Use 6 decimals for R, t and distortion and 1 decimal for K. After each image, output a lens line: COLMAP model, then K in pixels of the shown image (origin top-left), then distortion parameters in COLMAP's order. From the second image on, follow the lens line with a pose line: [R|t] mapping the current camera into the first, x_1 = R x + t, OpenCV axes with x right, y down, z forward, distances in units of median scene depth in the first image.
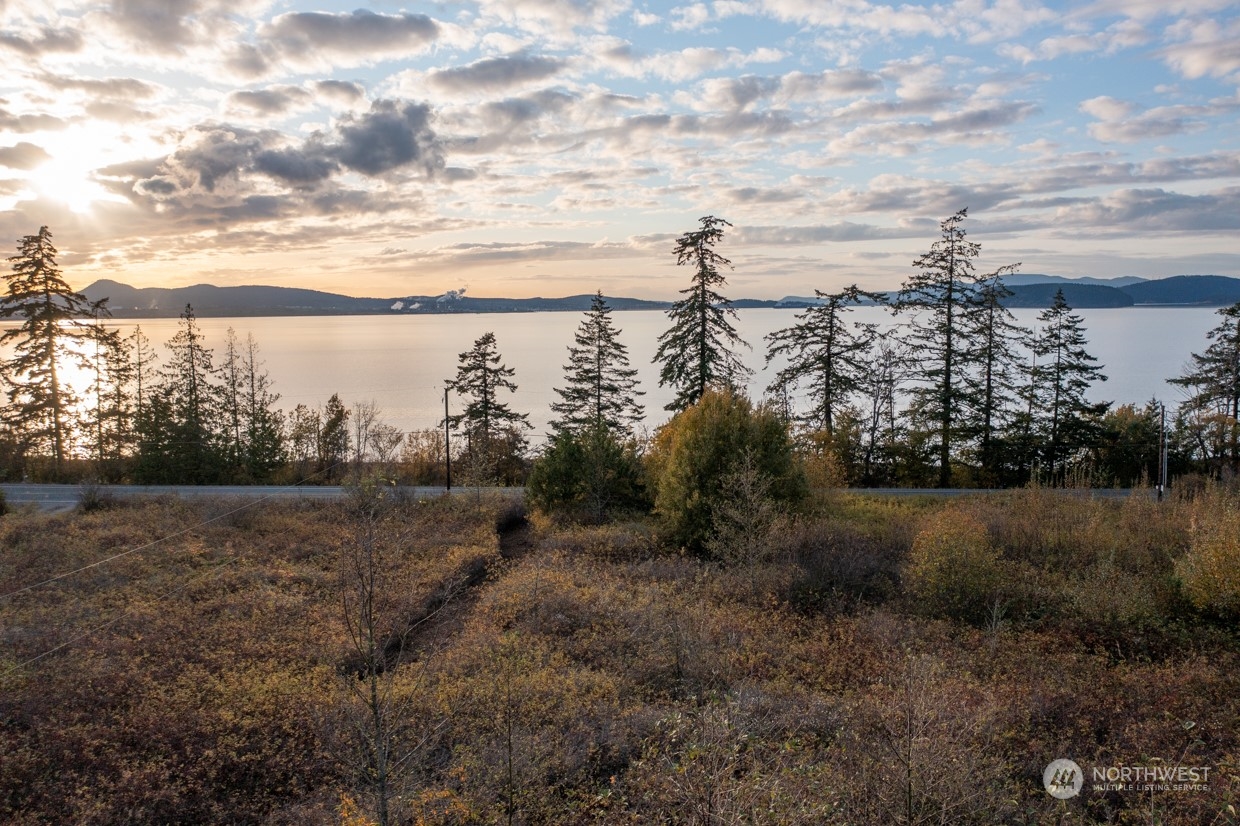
lens RADIAL K [[975.6, 0, 620.0], [0, 975.6, 413.0], [0, 0, 1]] dist [-0.015064, 0.003110]
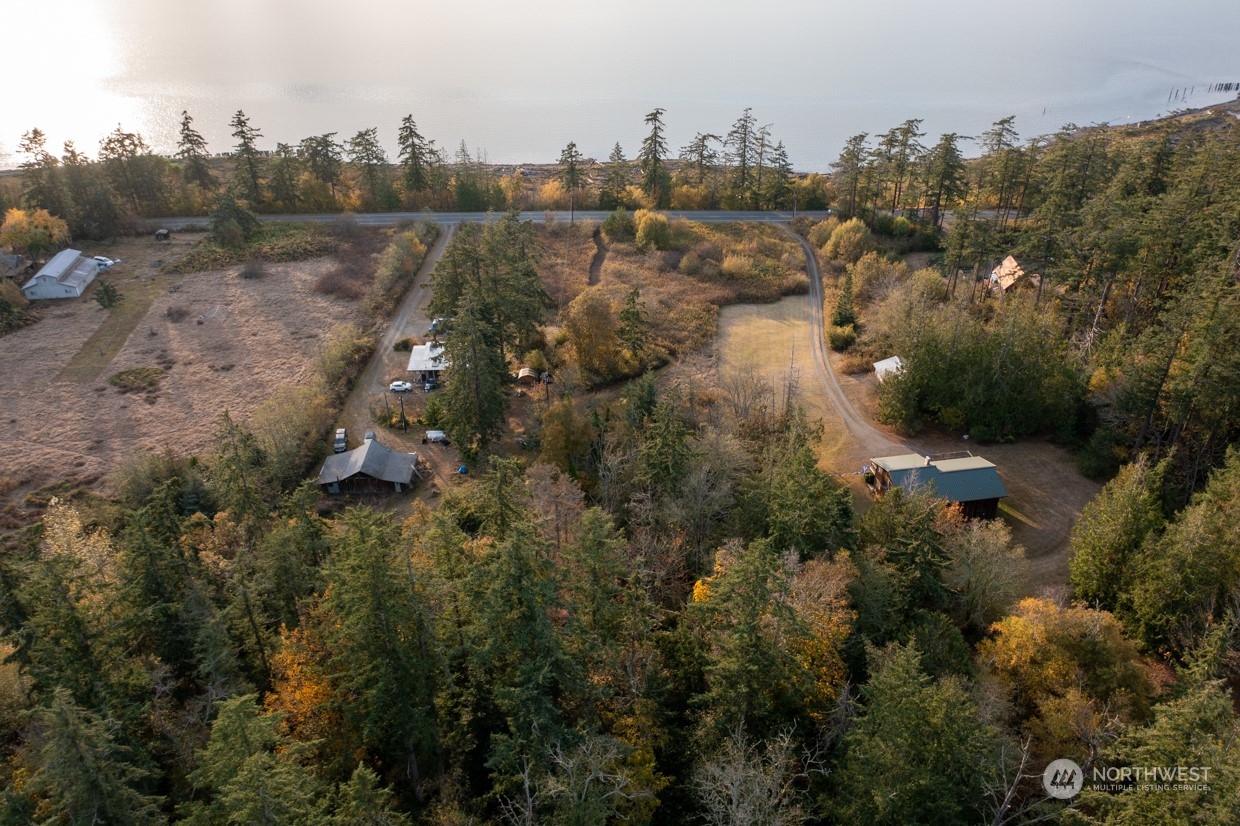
lens RADIAL K [[975.6, 0, 620.0], [0, 975.6, 413.0], [0, 0, 1]] dist [-0.015064, 0.003110]
pose [[0.999950, -0.007430, 0.006695, -0.037436], [0.003815, 0.902162, 0.431380, -0.602190], [-0.009245, -0.431333, 0.902146, -1.788446]]
